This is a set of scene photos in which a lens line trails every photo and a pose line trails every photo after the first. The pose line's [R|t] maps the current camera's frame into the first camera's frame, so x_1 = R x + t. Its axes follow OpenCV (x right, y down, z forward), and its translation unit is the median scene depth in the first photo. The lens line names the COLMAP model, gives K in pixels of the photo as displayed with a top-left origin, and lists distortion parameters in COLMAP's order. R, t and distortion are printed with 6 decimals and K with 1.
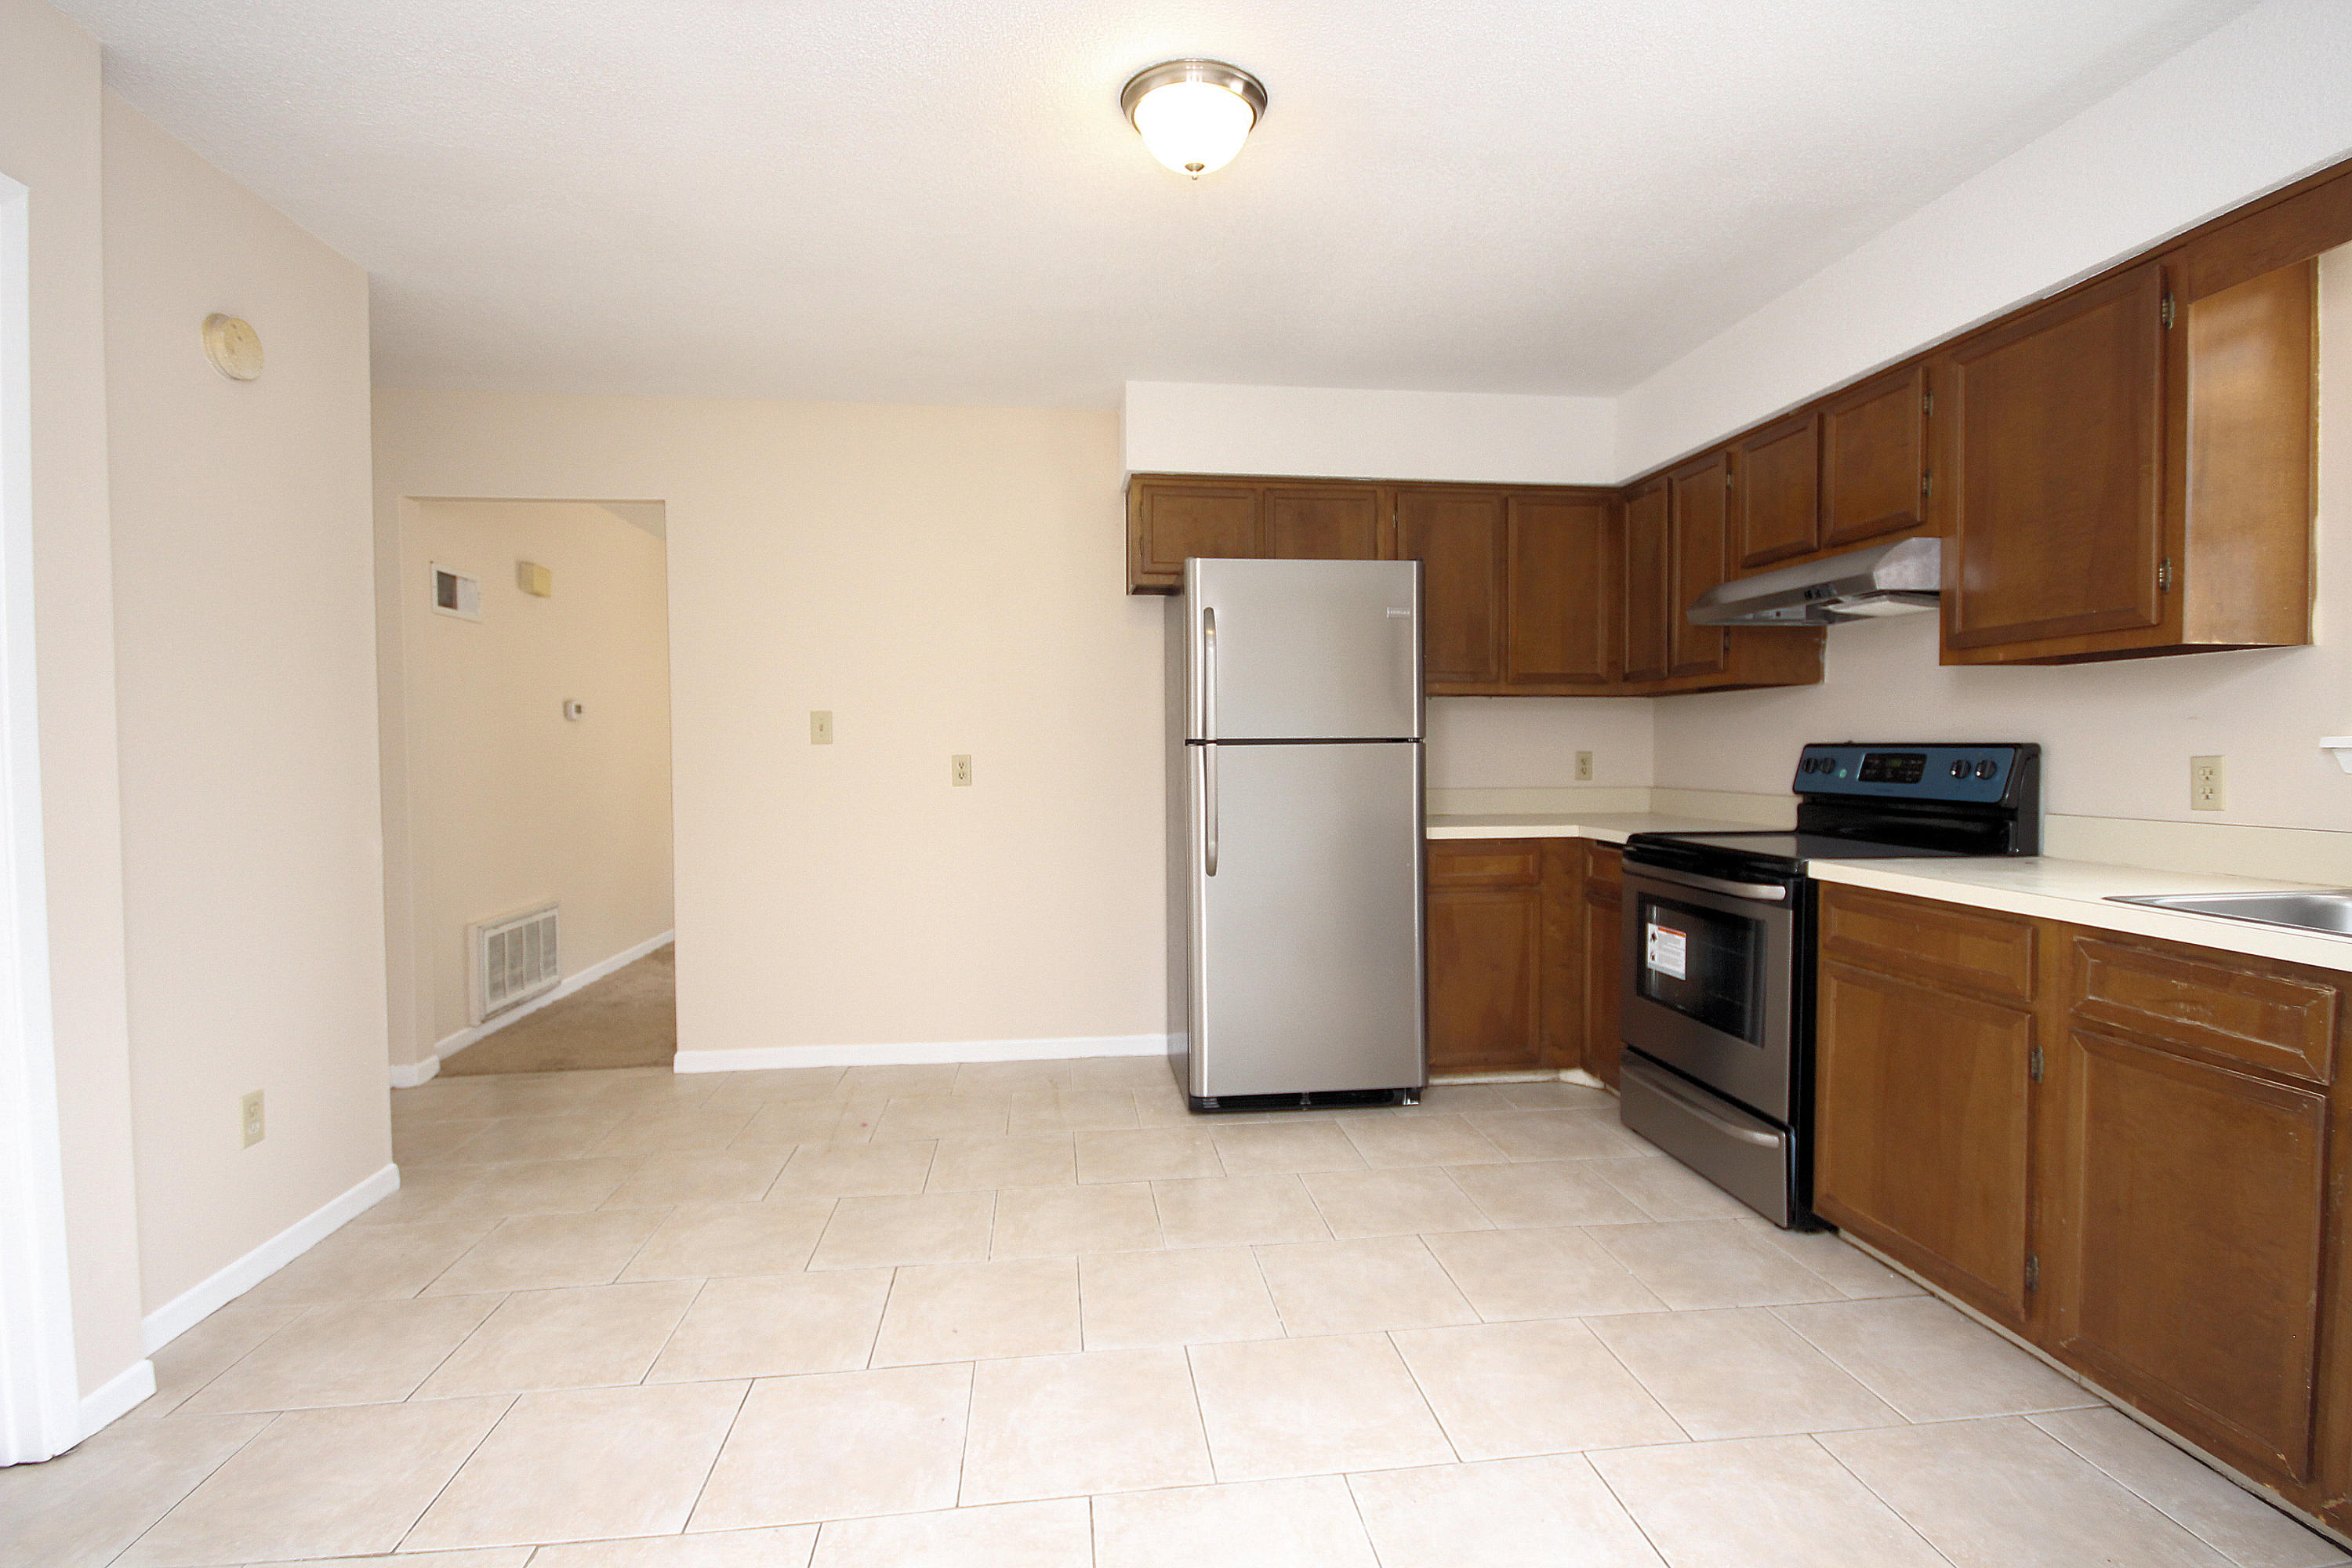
lens RADIAL K [[1081.6, 0, 1183.6], [0, 1081.6, 785.8], [0, 0, 1]] dist [-0.001606, -0.004196]
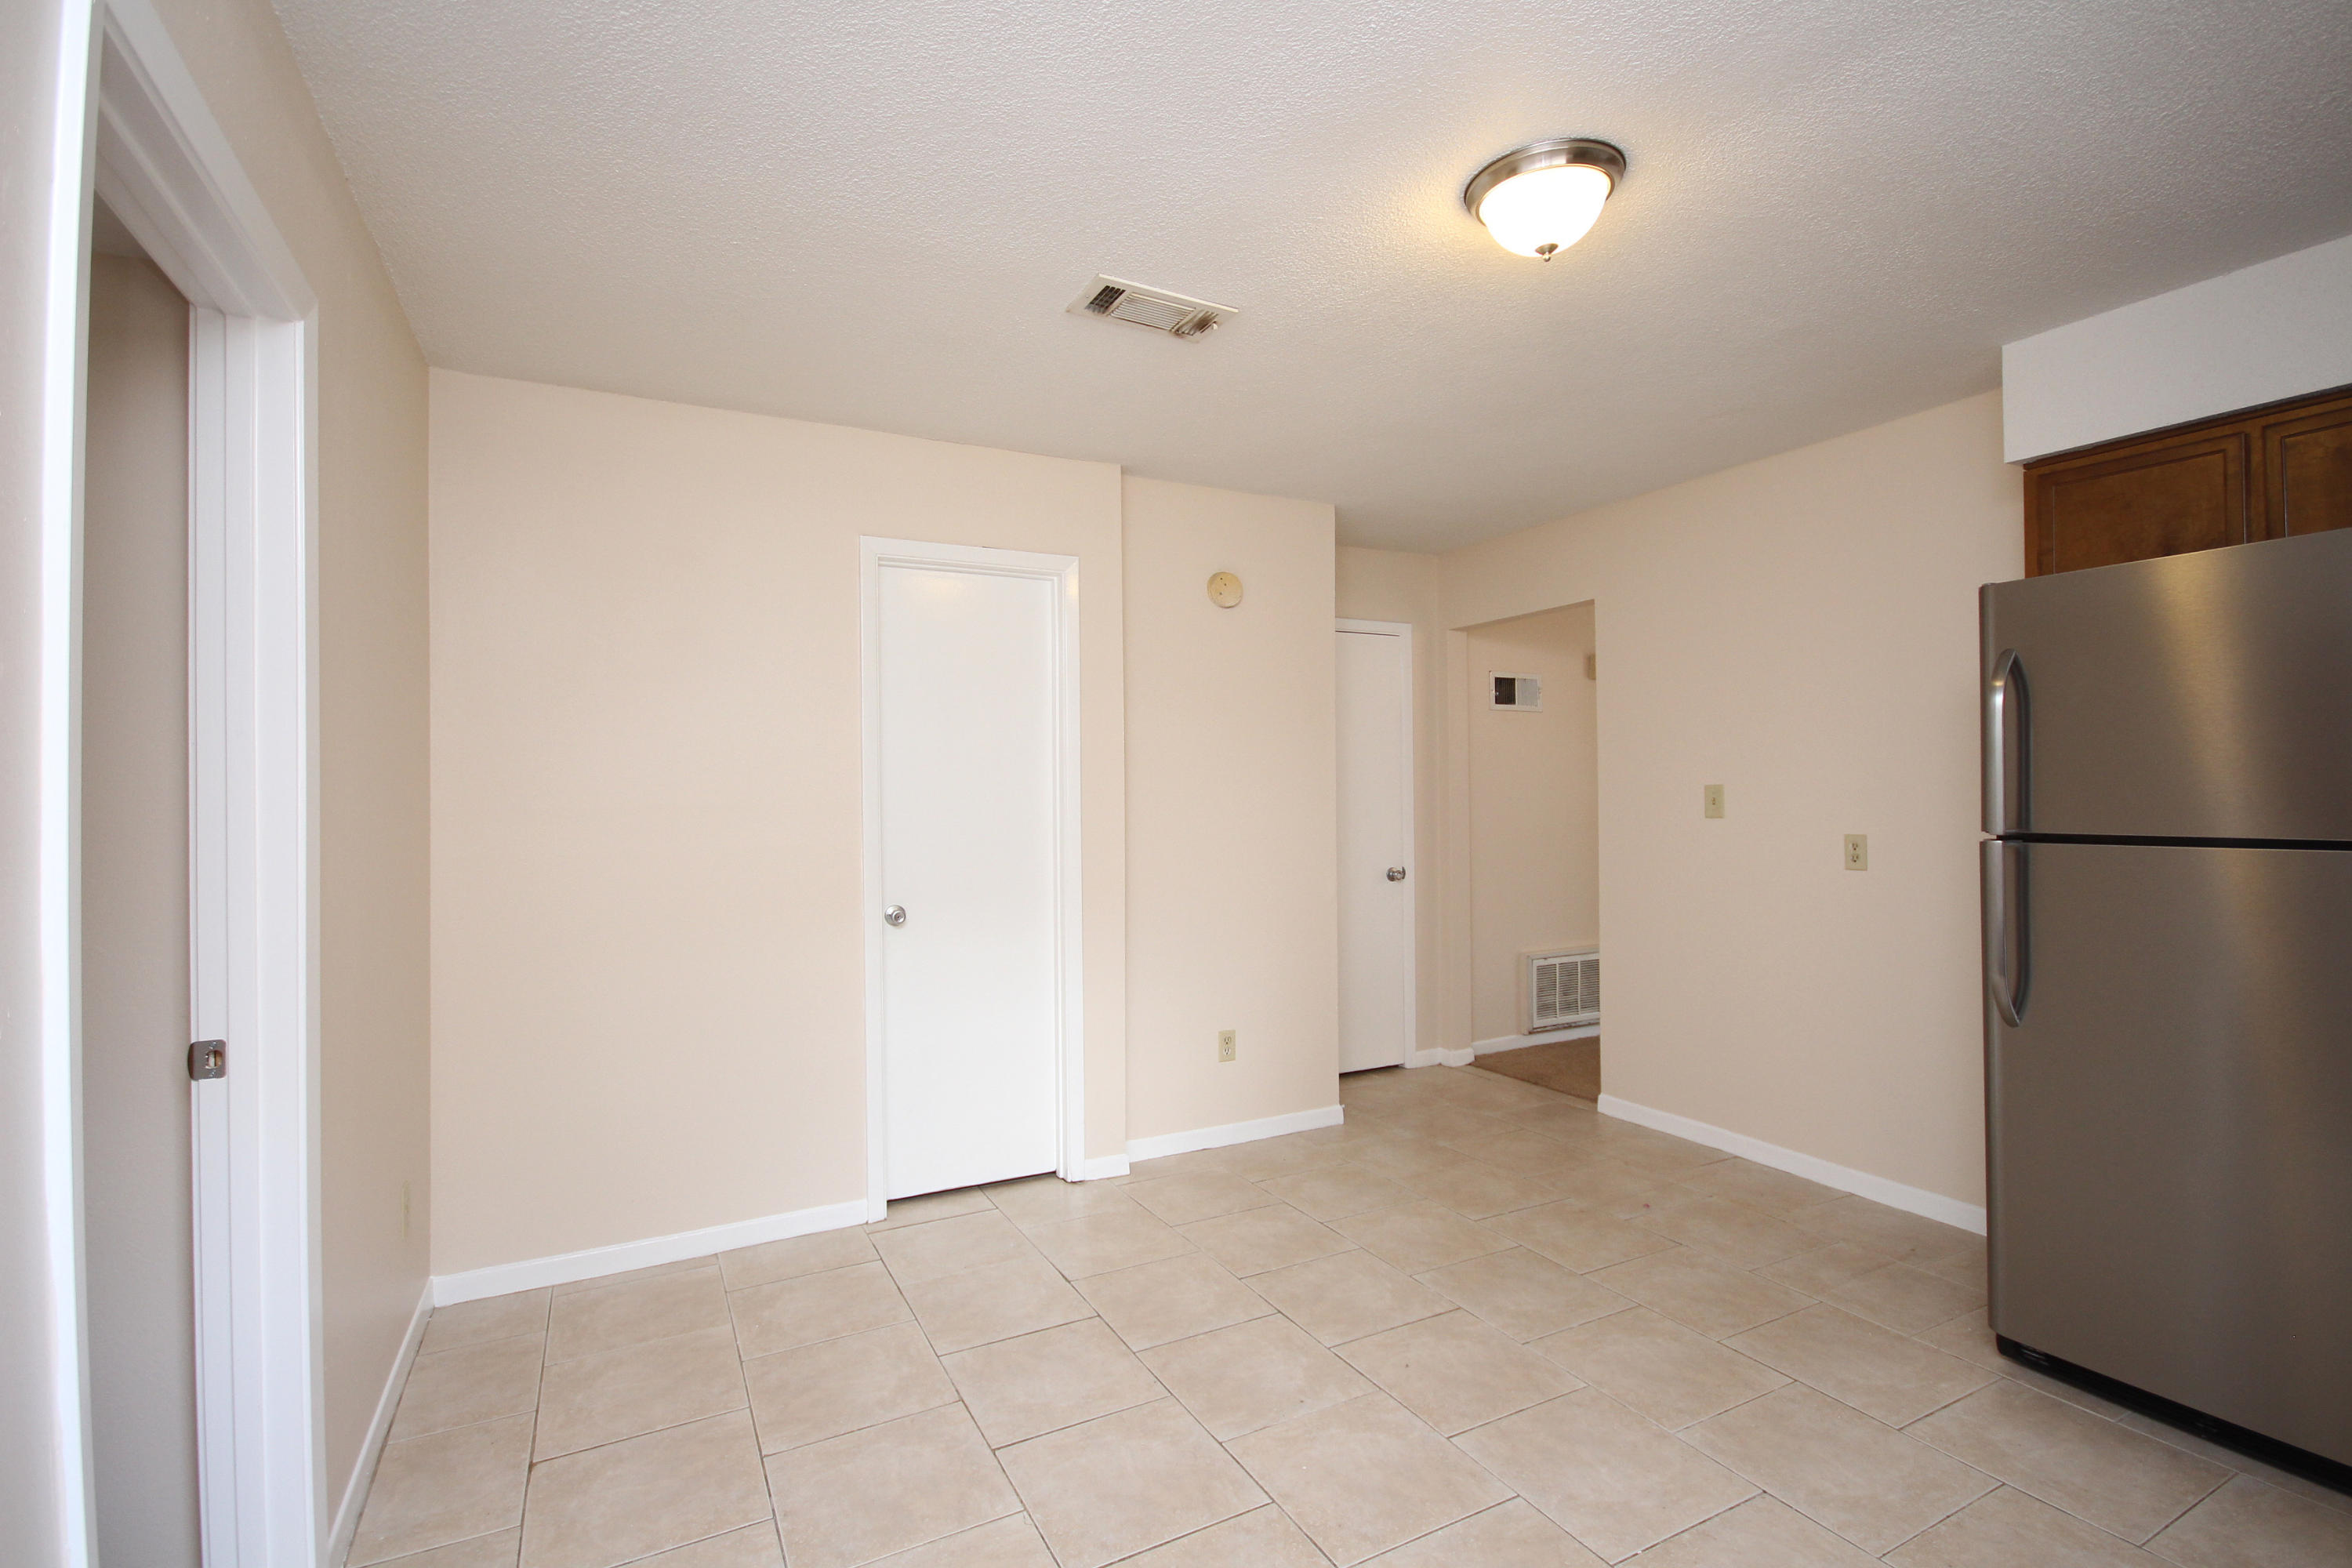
lens RADIAL K [[1081.6, 0, 1183.6], [0, 1081.6, 785.8], [0, 0, 1]] dist [-0.001606, -0.004196]
pose [[0.350565, -0.004539, -0.936527, 0.531975], [-0.025657, 0.999566, -0.014448, -0.052962], [0.936187, 0.029094, 0.350296, 0.259268]]
